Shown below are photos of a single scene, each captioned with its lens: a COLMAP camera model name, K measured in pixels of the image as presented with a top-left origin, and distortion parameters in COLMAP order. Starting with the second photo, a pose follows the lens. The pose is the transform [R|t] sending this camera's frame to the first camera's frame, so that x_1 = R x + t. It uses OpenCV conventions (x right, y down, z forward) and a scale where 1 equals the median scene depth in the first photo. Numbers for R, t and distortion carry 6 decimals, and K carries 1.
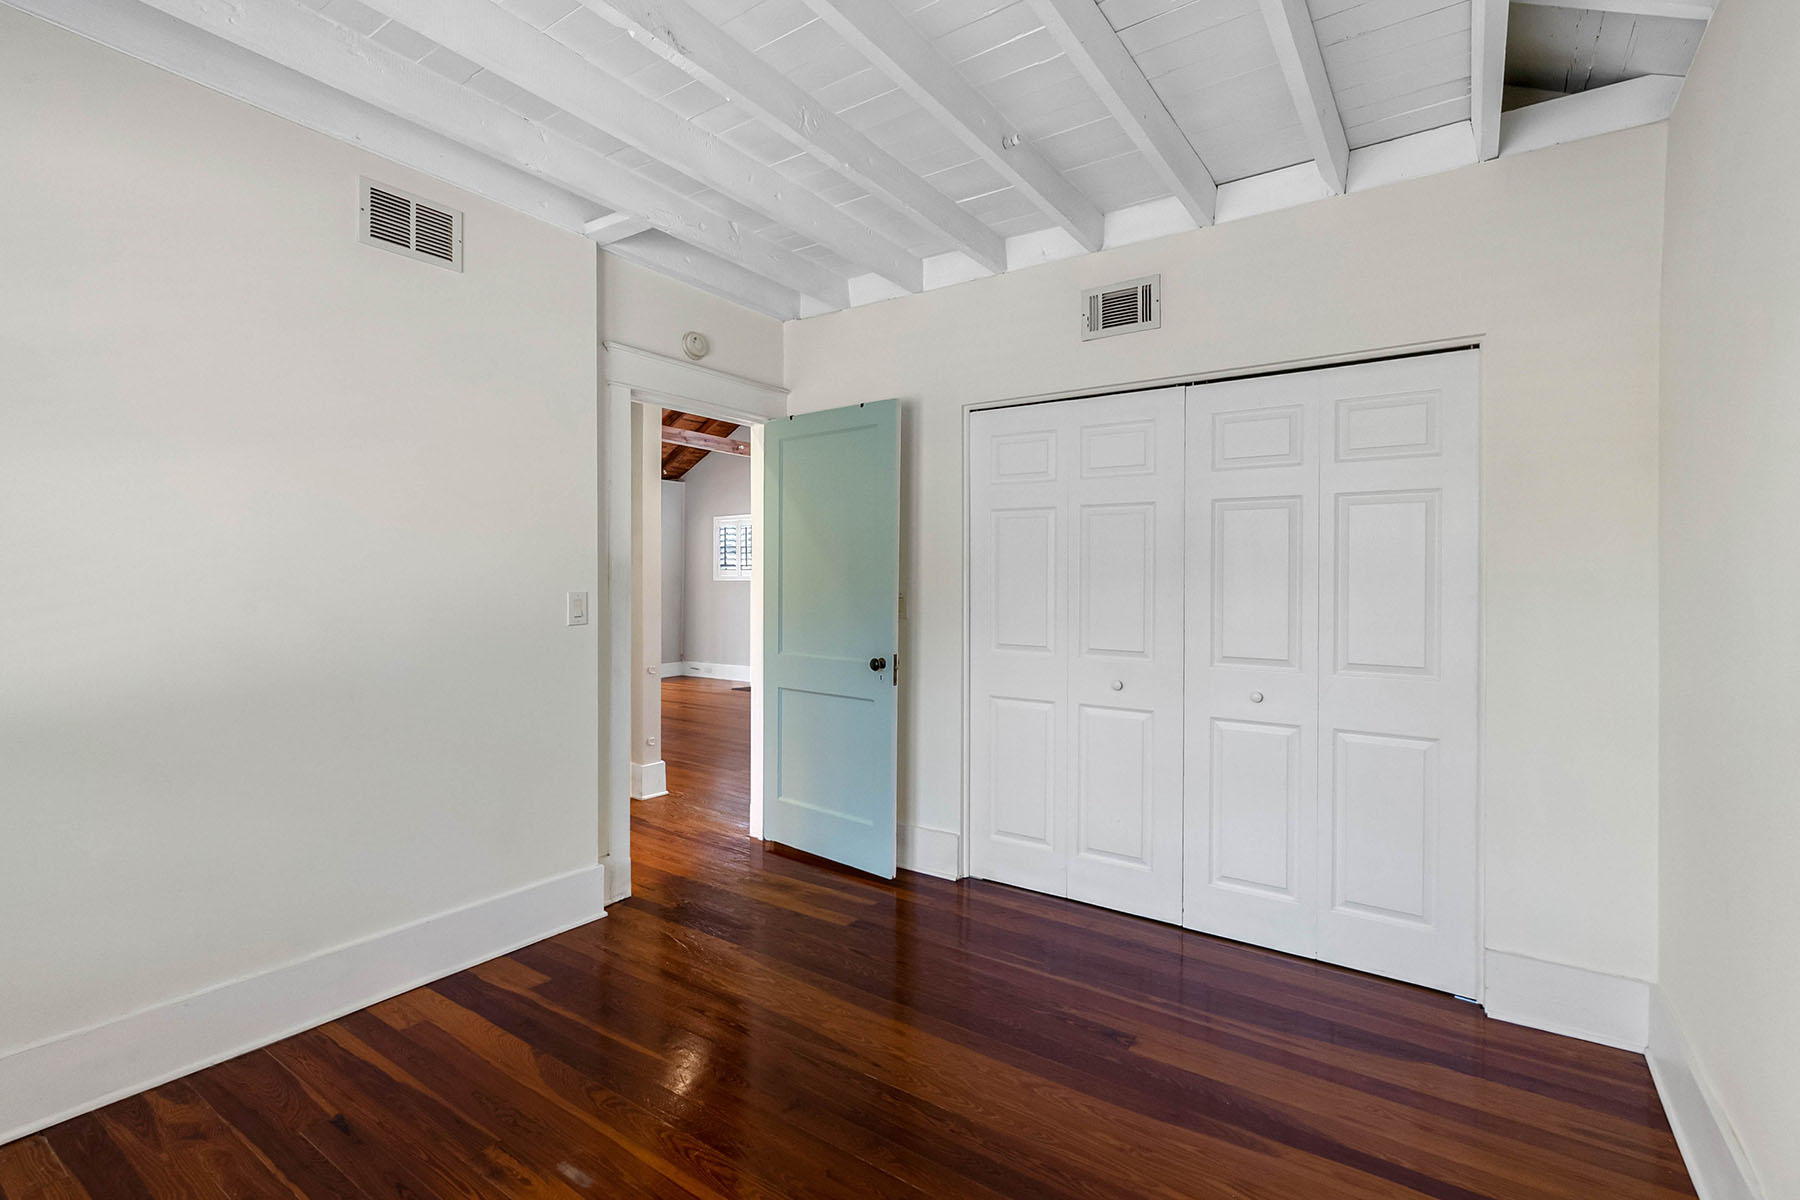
lens RADIAL K [[809.1, 0, 903.6], [0, 809.1, 589.3], [0, 0, 1]] dist [-0.004226, -0.000428]
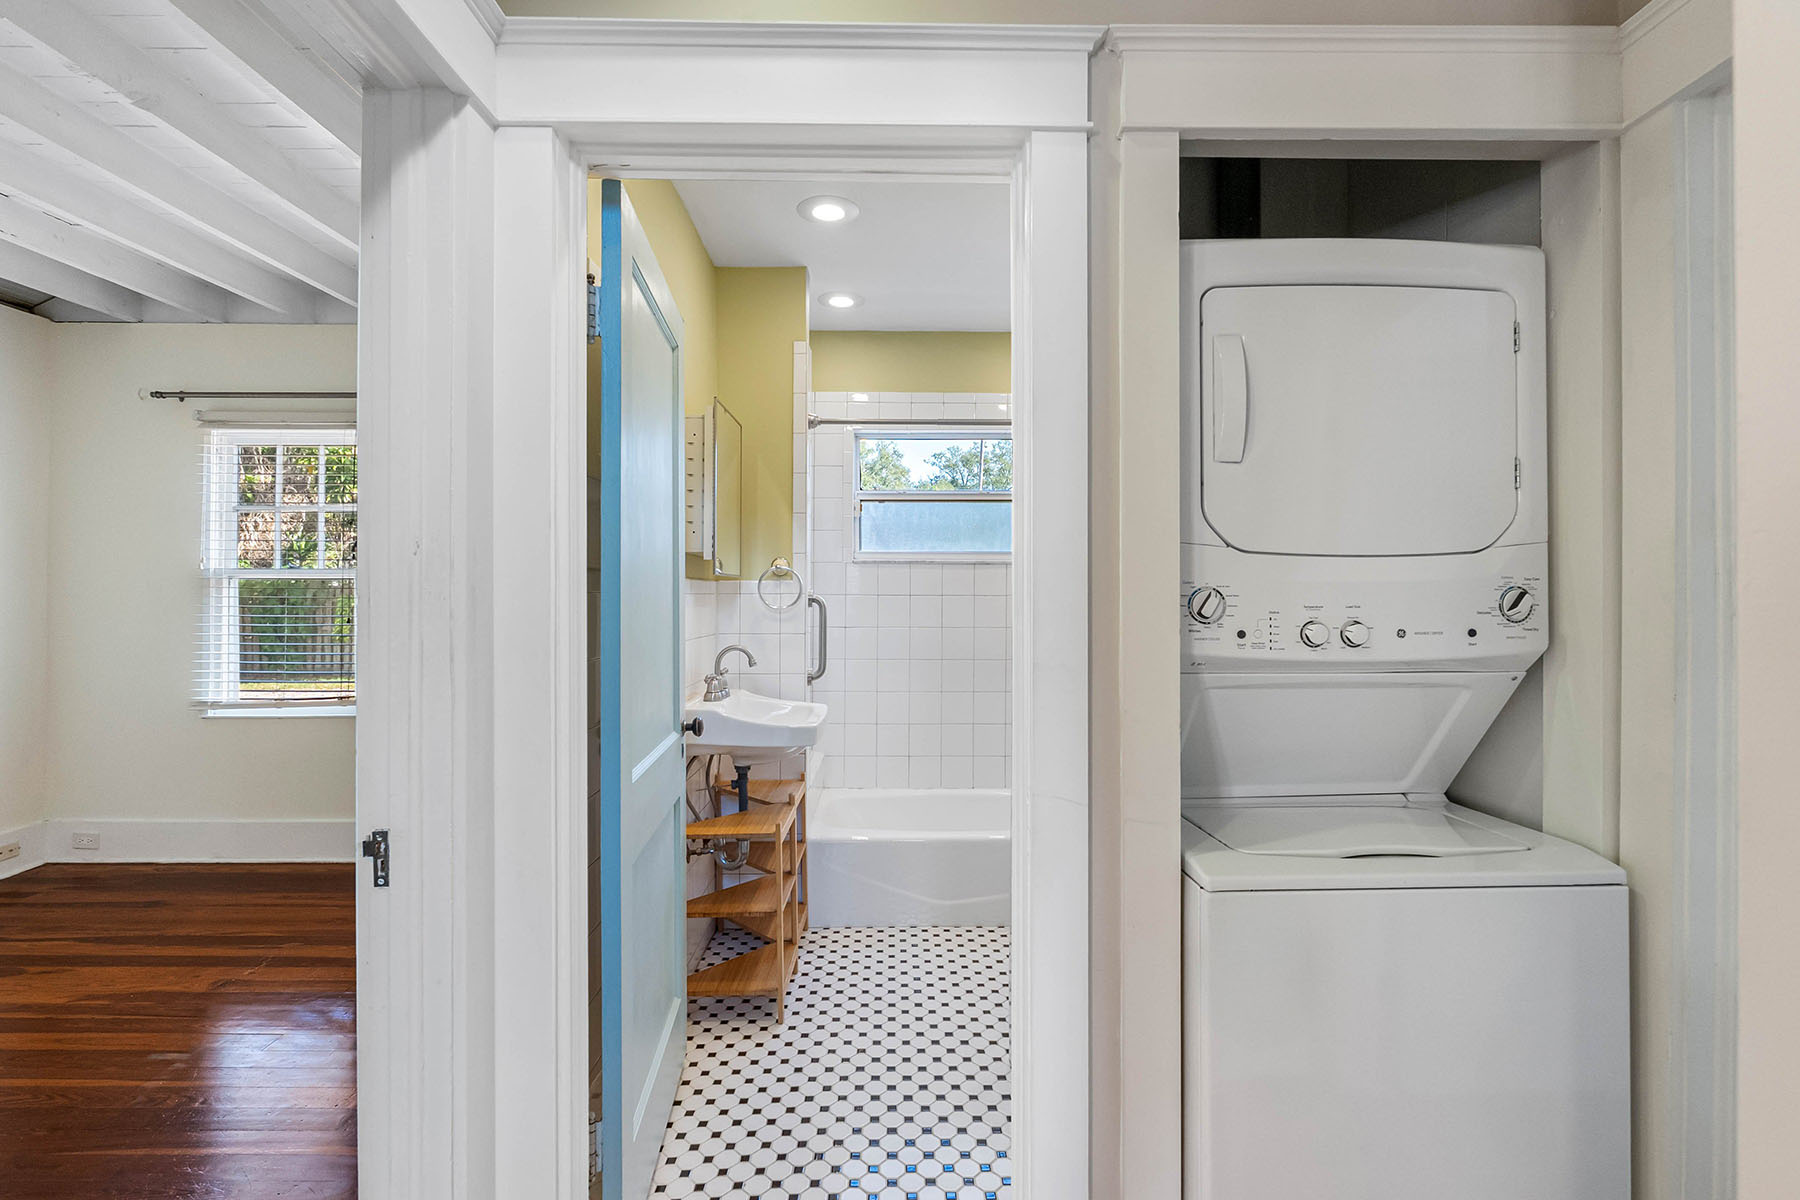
lens RADIAL K [[809.1, 0, 903.6], [0, 809.1, 589.3], [0, 0, 1]] dist [-0.004226, -0.000428]
pose [[-0.817053, -0.003984, -0.576549, -0.538620], [-0.007954, 0.999959, 0.004362, -0.034005], [0.576508, 0.008150, -0.817051, 2.359672]]
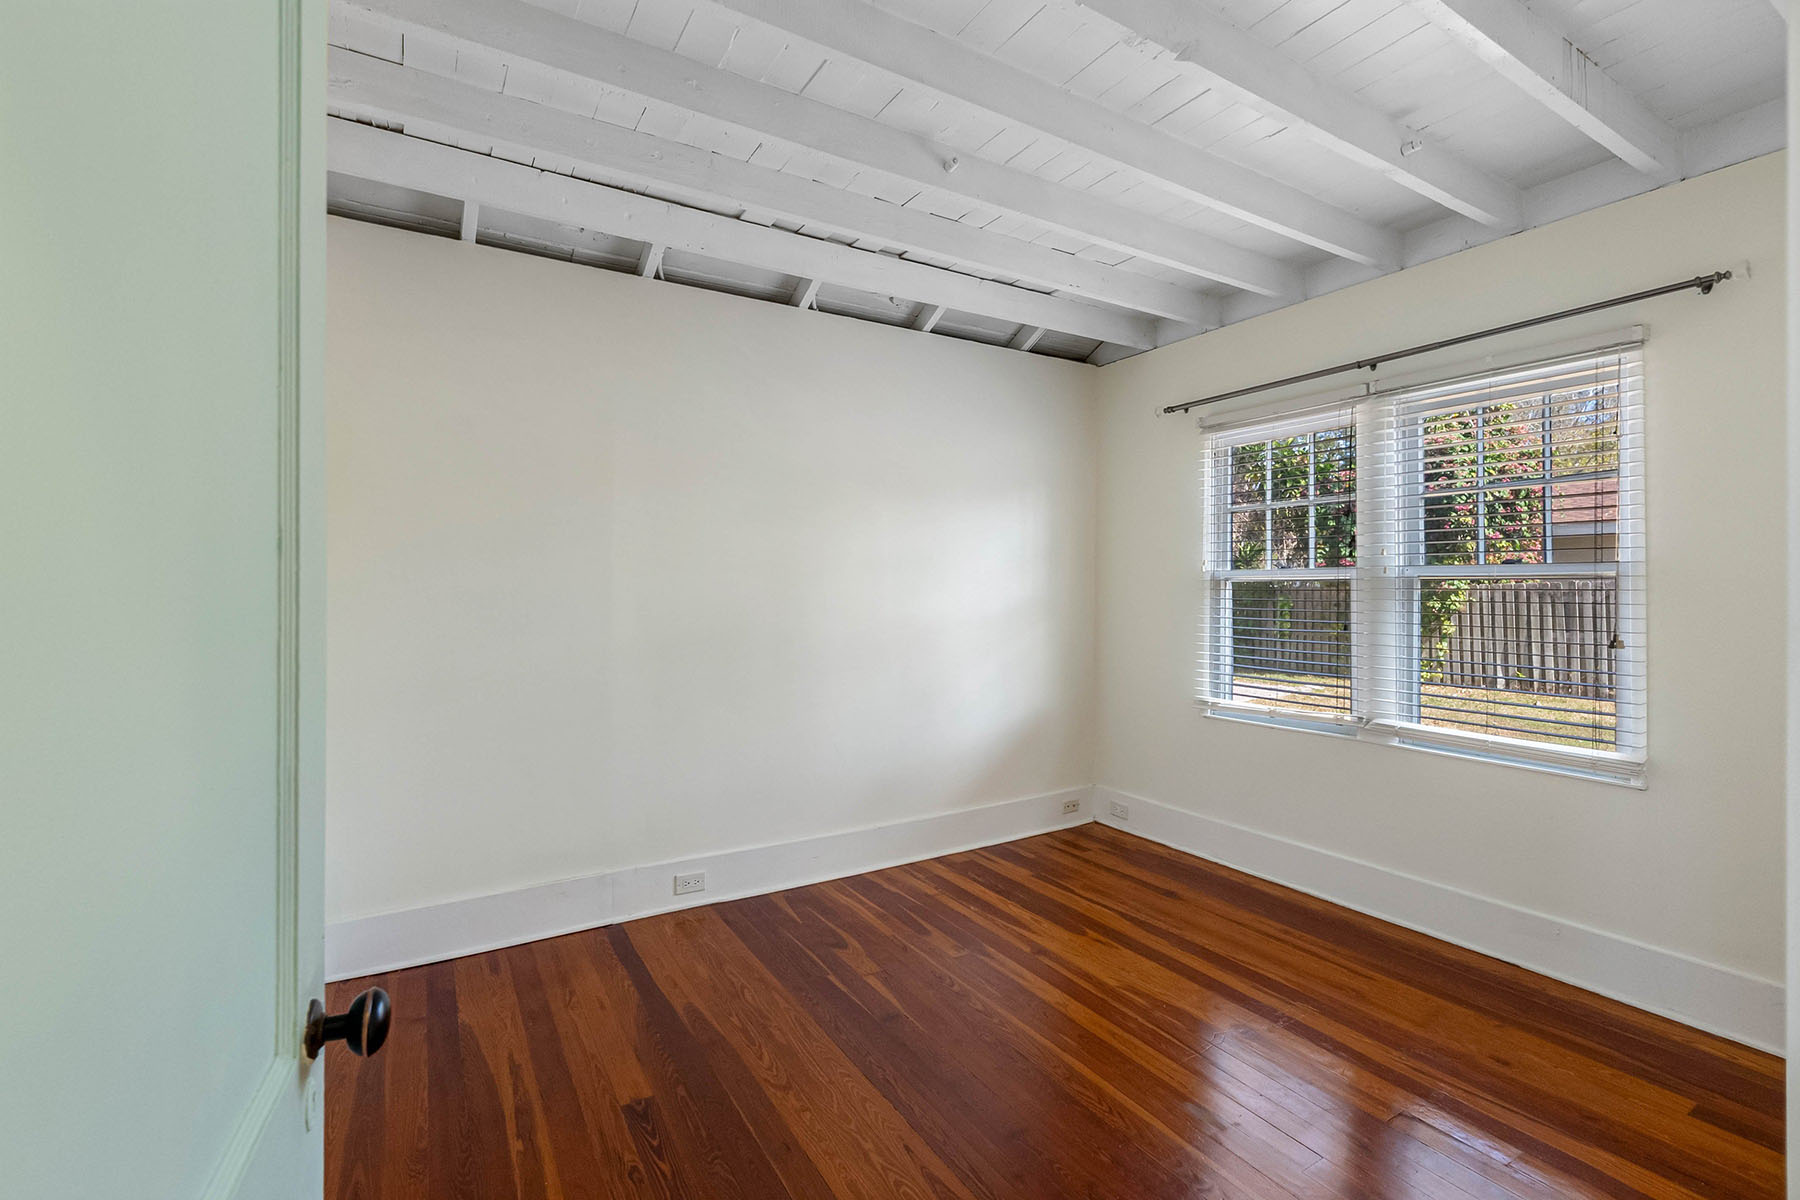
lens RADIAL K [[809.1, 0, 903.6], [0, 809.1, 589.3], [0, 0, 1]] dist [-0.004226, -0.000428]
pose [[-0.912731, -0.003269, 0.408547, -0.417159], [0.000870, 0.999950, 0.009945, -0.037846], [-0.408559, 0.009433, -0.912683, 1.926114]]
